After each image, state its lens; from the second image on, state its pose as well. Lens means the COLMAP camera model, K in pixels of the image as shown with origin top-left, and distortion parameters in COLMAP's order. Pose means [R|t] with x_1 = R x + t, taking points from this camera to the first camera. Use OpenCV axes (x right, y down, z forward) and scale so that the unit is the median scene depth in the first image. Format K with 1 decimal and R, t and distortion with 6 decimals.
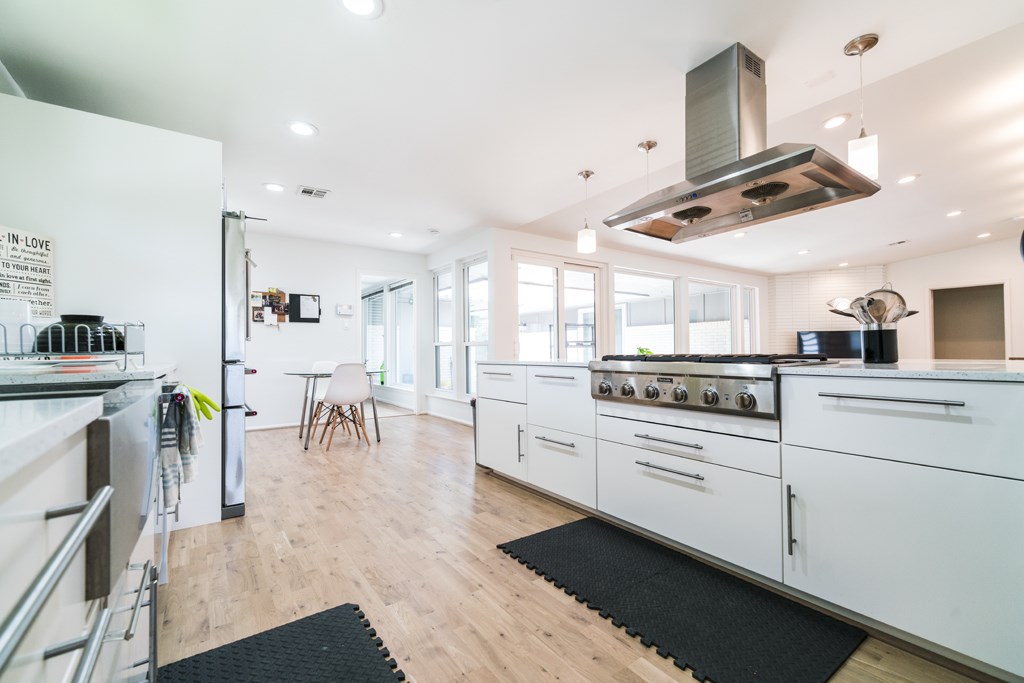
lens RADIAL K [[435.3, 0, 510.8], [0, 435.3, 344.9], [0, 0, 1]] dist [-0.007671, -0.000220]
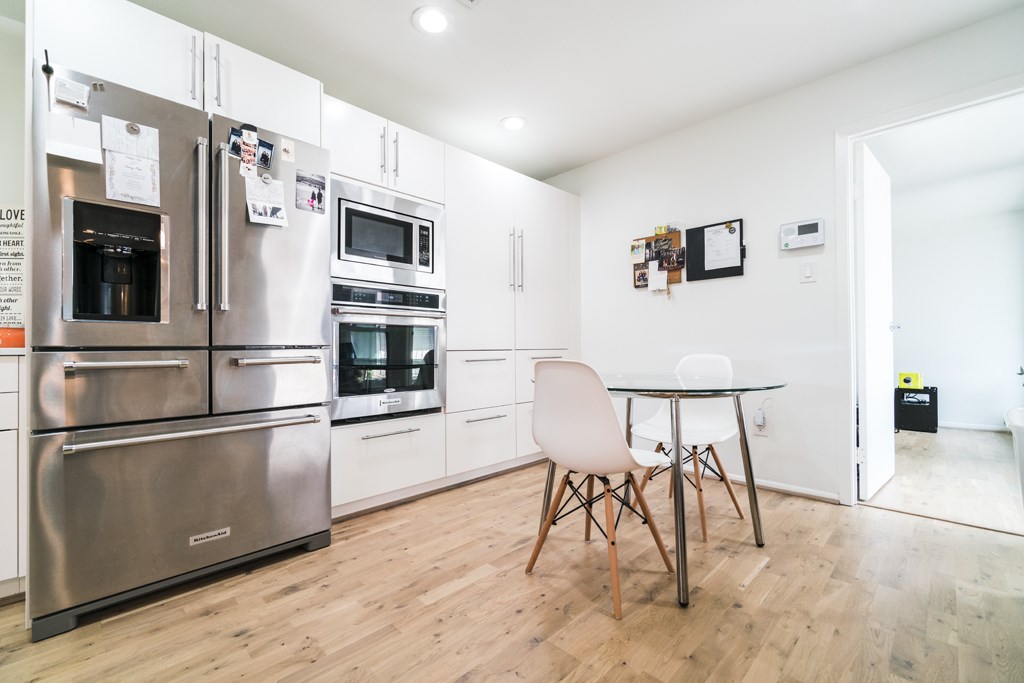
lens RADIAL K [[435.3, 0, 510.8], [0, 435.3, 343.1], [0, 0, 1]] dist [-0.007671, -0.000220]
pose [[0.162666, -0.002874, -0.986677, -0.006350], [0.017206, 0.999852, -0.000076, 0.021737], [0.986531, -0.016964, 0.162691, 0.713540]]
